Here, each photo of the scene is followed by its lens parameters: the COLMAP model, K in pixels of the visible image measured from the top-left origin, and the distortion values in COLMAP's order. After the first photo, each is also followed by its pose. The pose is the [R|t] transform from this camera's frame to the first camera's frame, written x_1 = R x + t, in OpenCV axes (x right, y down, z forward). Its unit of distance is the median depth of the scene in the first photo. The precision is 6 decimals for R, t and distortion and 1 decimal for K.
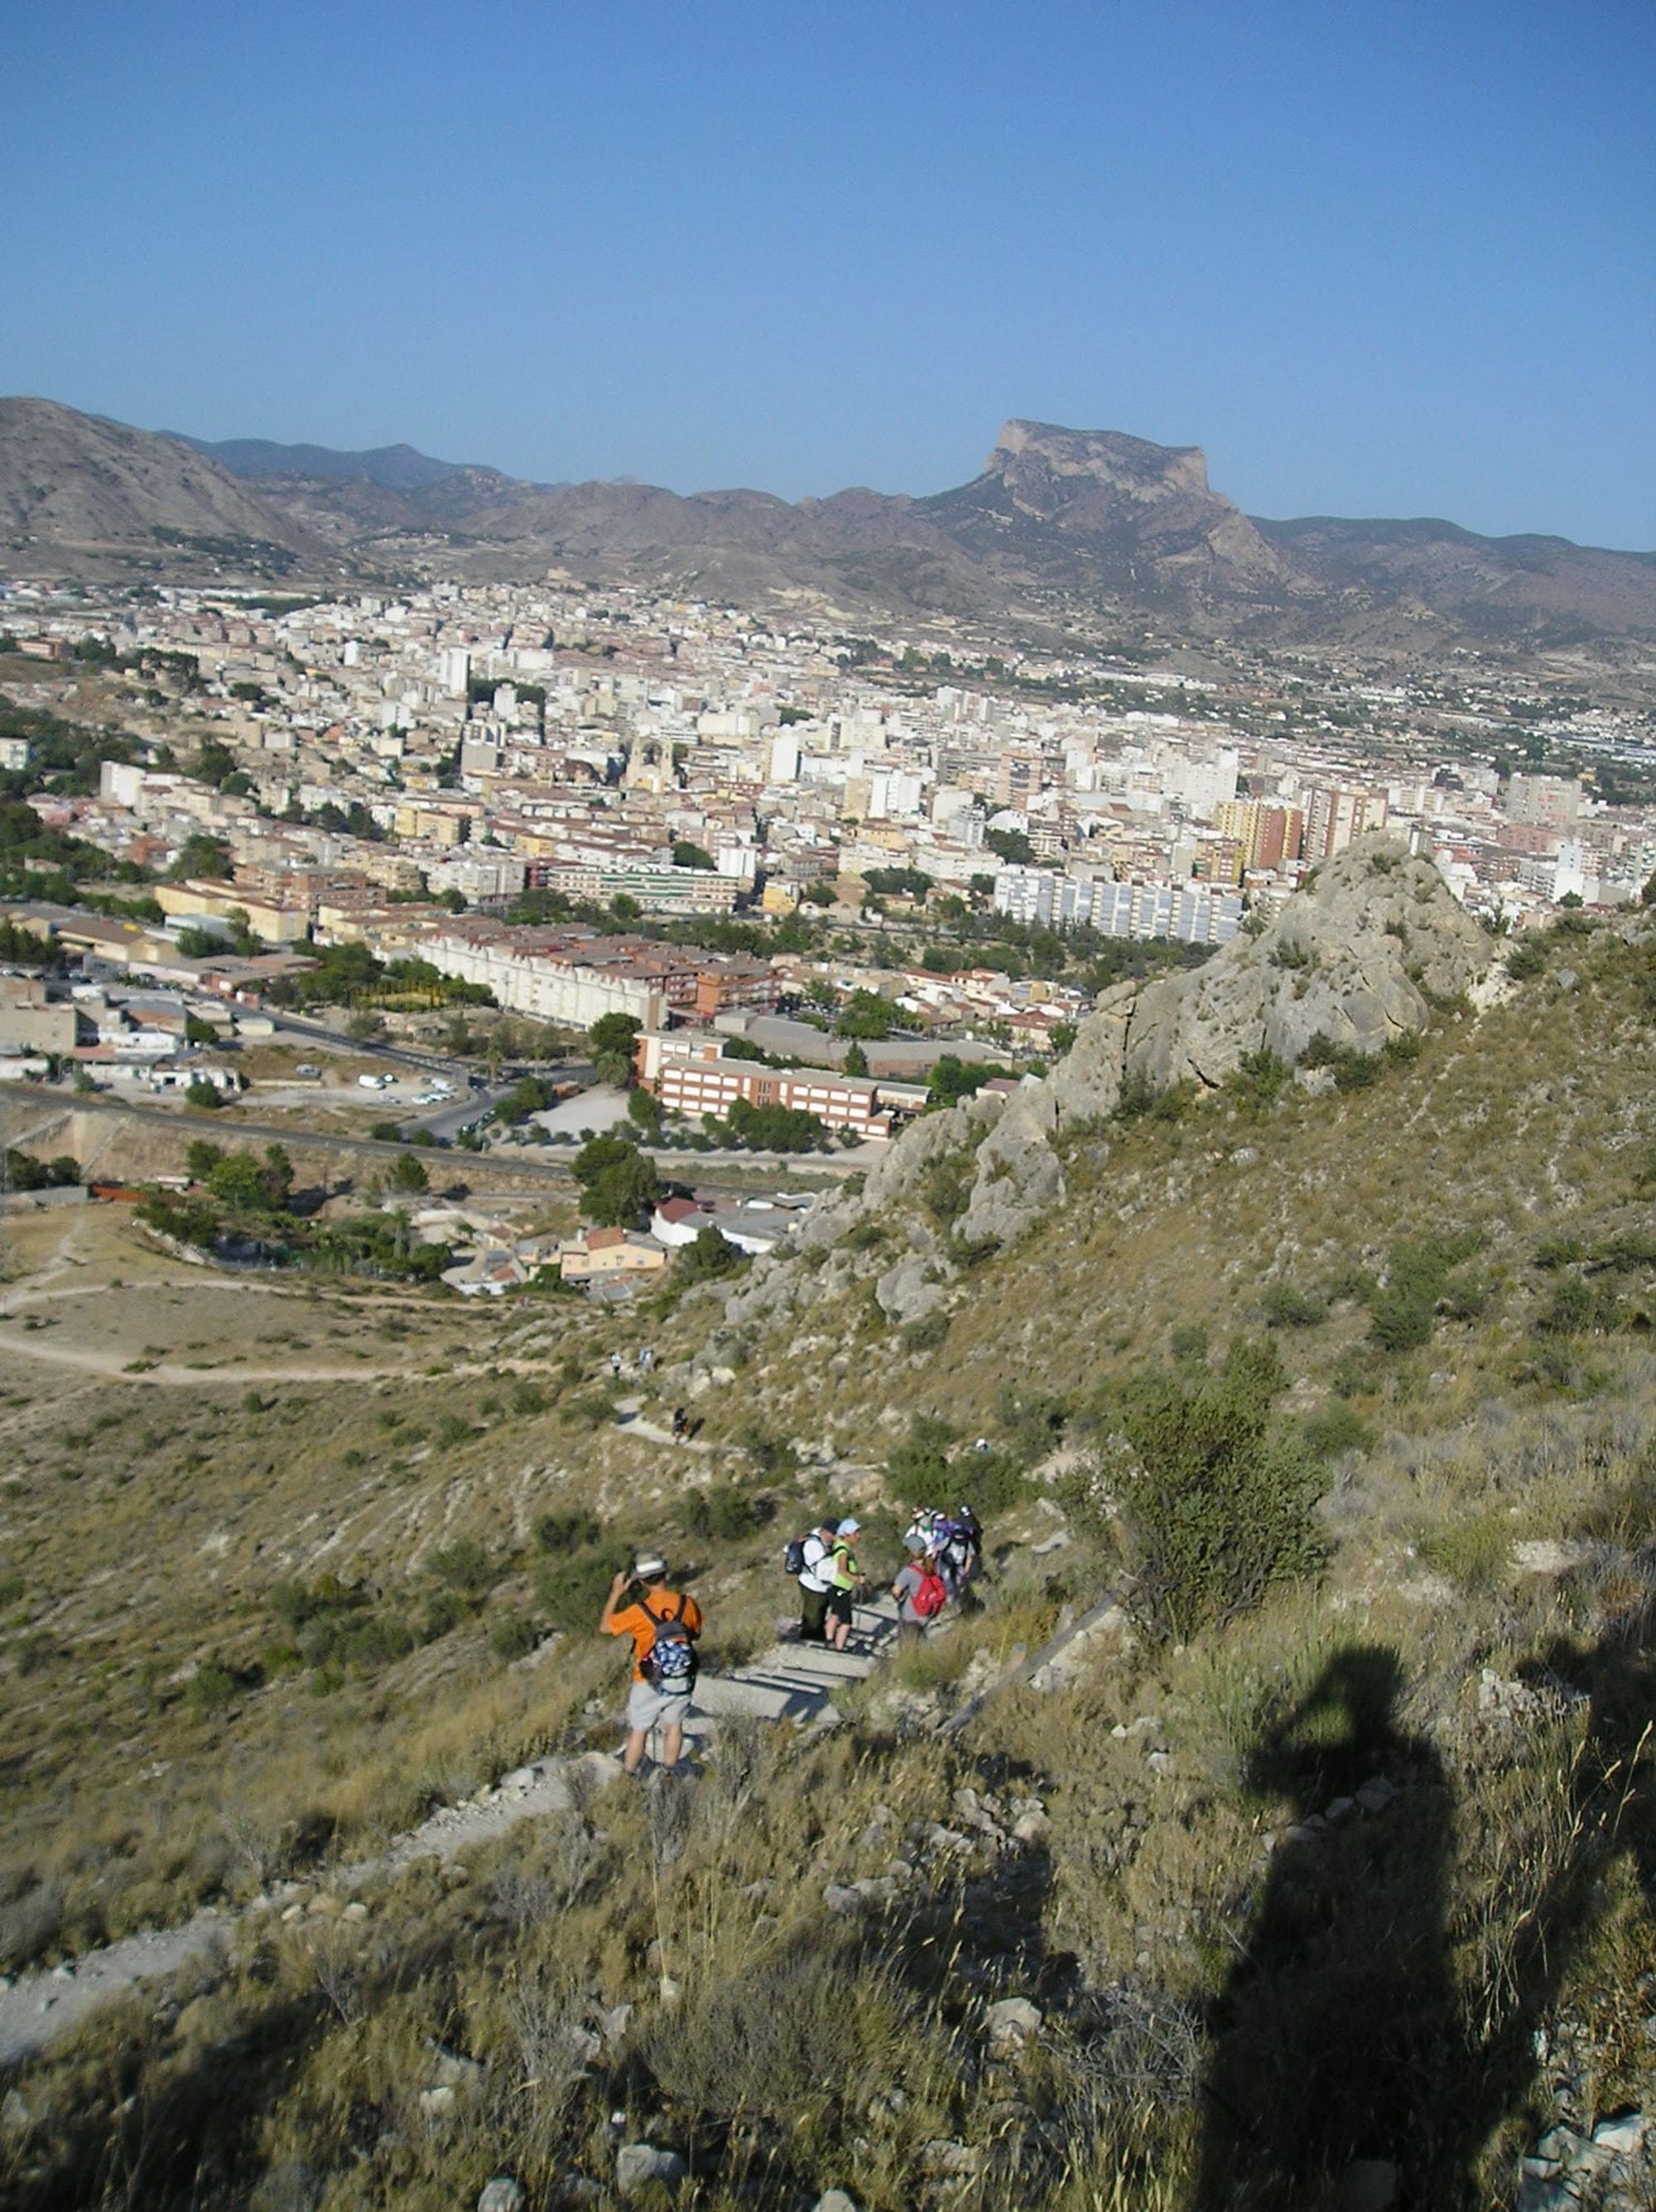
lens RADIAL K [[2295.0, 0, 836.6], [0, 2295.0, 1112.5], [0, 0, 1]] dist [-0.137477, 0.108747]
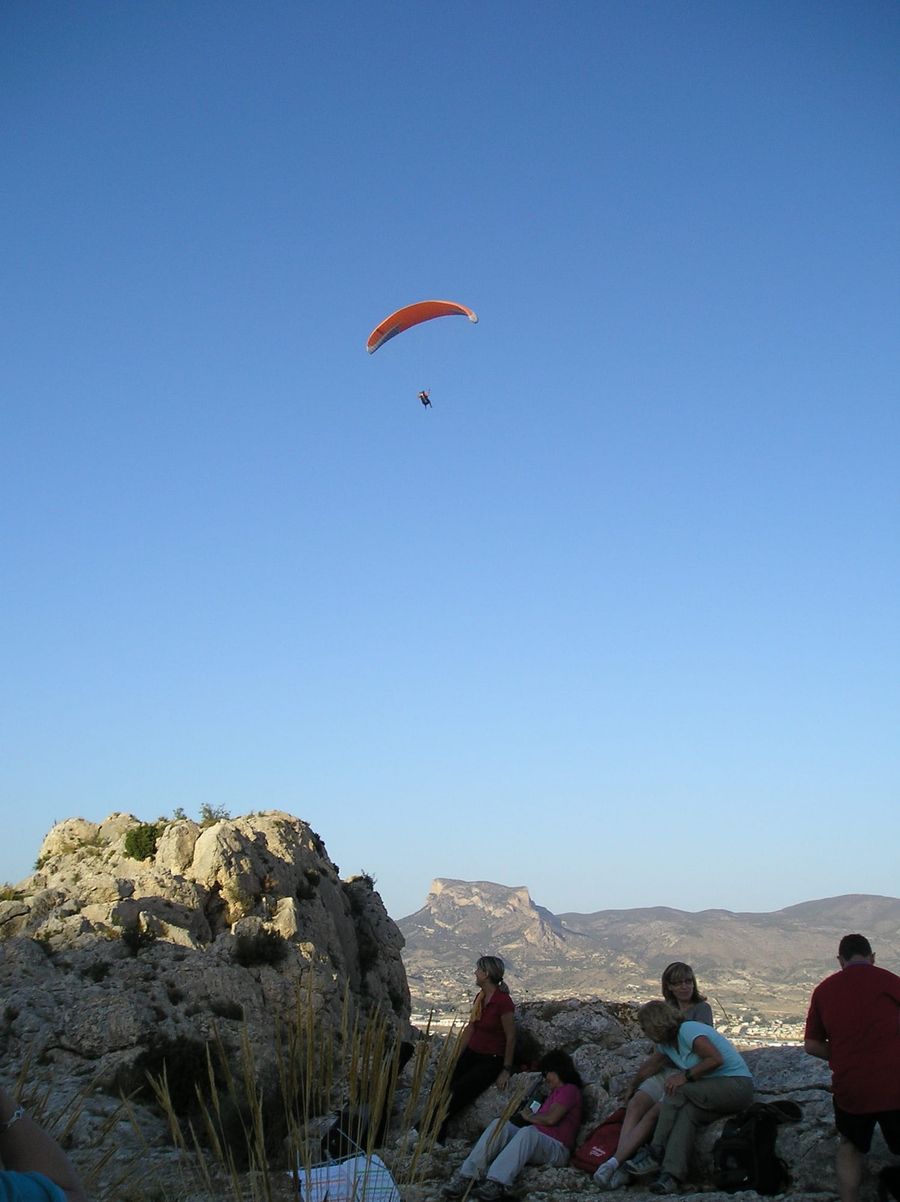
lens RADIAL K [[1247.0, 0, 454.7], [0, 1247.0, 604.6], [0, 0, 1]] dist [-0.137477, 0.108747]
pose [[0.996965, -0.065208, 0.042531, 0.066026], [0.077598, 0.876423, -0.475248, 0.003722], [-0.006285, 0.477106, 0.878823, -0.081816]]
